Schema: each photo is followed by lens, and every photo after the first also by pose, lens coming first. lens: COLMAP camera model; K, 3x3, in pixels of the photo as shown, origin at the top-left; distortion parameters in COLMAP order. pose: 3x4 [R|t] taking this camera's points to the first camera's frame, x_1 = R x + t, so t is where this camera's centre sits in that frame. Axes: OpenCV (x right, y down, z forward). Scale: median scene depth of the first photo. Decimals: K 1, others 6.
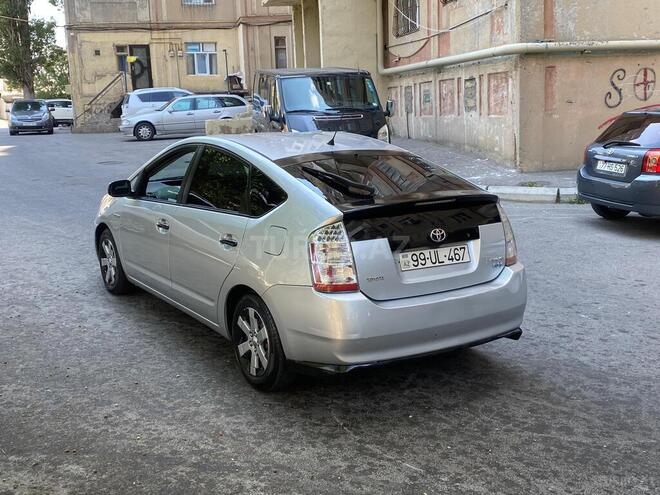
lens RADIAL K [[777.4, 0, 320.7], [0, 777.4, 237.2], [0, 0, 1]] dist [0.032991, 0.000000]
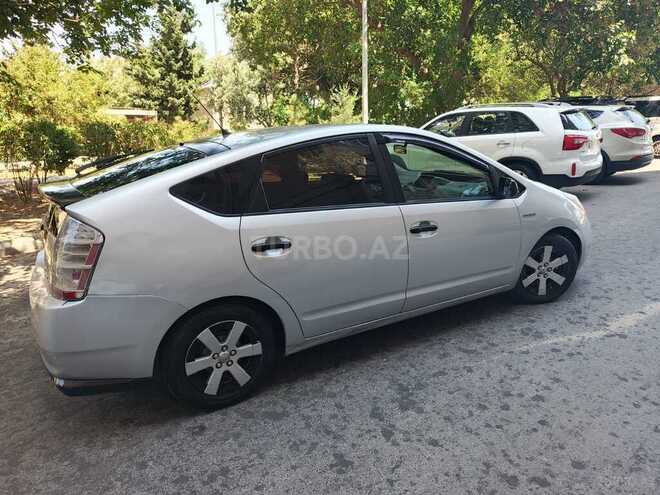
lens RADIAL K [[471.2, 0, 328.6], [0, 471.2, 246.3], [0, 0, 1]] dist [0.010173, -0.006823]
pose [[-0.031875, 0.256017, -0.966147, 0.543545], [-0.157483, 0.953277, 0.257802, -0.141364], [0.987007, 0.160369, 0.009933, 1.009150]]
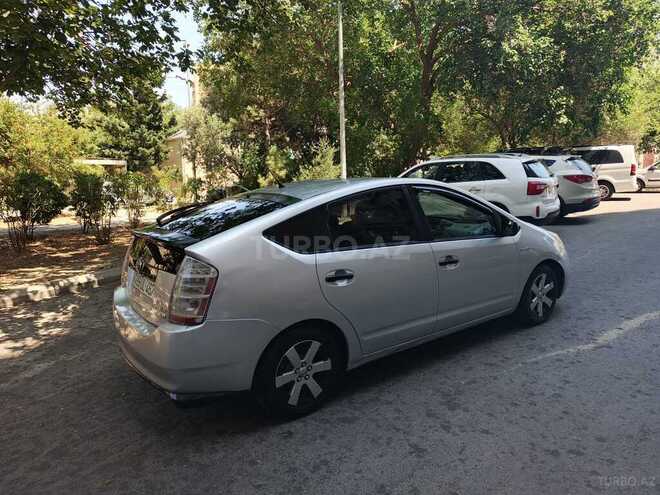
lens RADIAL K [[471.2, 0, 328.1], [0, 471.2, 240.8], [0, 0, 1]] dist [0.010173, -0.006823]
pose [[0.057826, 0.151651, -0.986741, 0.640137], [-0.150604, 0.978409, 0.141545, -0.135245], [0.986902, 0.140422, 0.079417, 0.903642]]
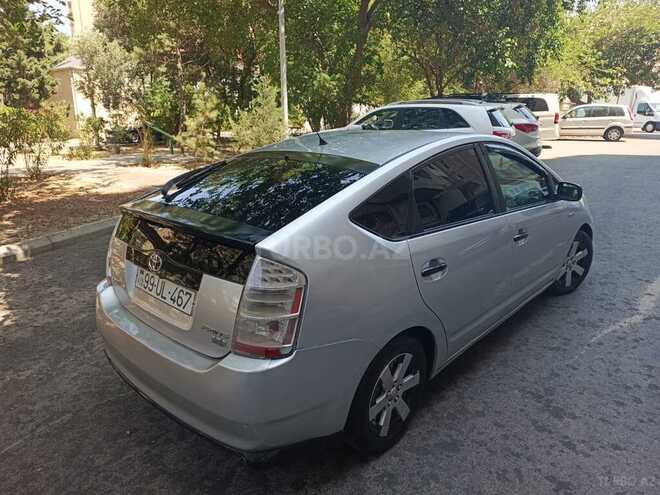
lens RADIAL K [[471.2, 0, 328.5], [0, 471.2, 246.6], [0, 0, 1]] dist [0.010173, -0.006823]
pose [[0.254563, 0.274234, -0.927358, 0.476011], [-0.168396, 0.956869, 0.236735, -0.121269], [0.952282, 0.095899, 0.289763, 0.761102]]
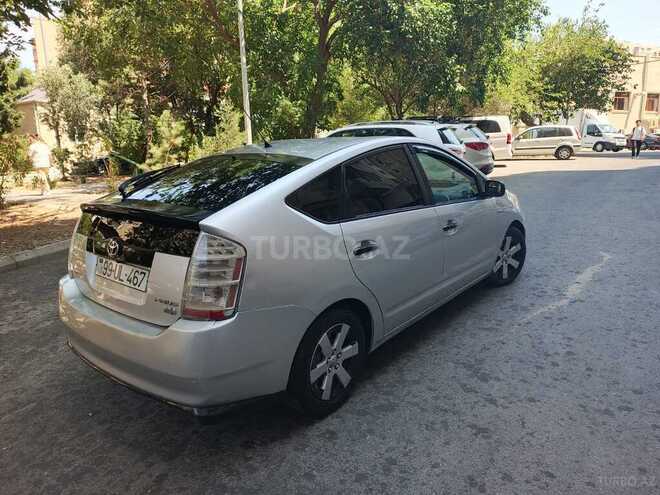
lens RADIAL K [[471.2, 0, 327.9], [0, 471.2, 246.6], [0, 0, 1]] dist [0.010173, -0.006823]
pose [[0.314589, 0.209299, -0.925866, 0.540478], [-0.143885, 0.974632, 0.171433, -0.098489], [0.938259, 0.079287, 0.336724, 0.777085]]
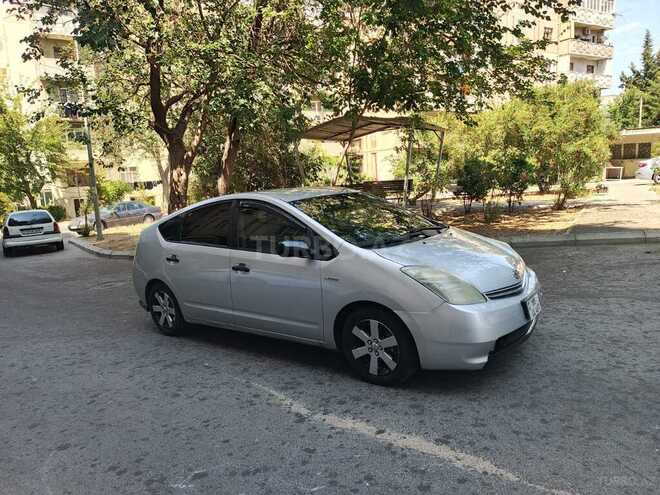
lens RADIAL K [[471.2, 0, 329.2], [0, 471.2, 248.0], [0, 0, 1]] dist [0.010173, -0.006823]
pose [[-0.939128, 0.136655, -0.315221, 0.136408], [0.032469, 0.948688, 0.314542, -0.290216], [0.342030, 0.285160, -0.895376, 1.778371]]
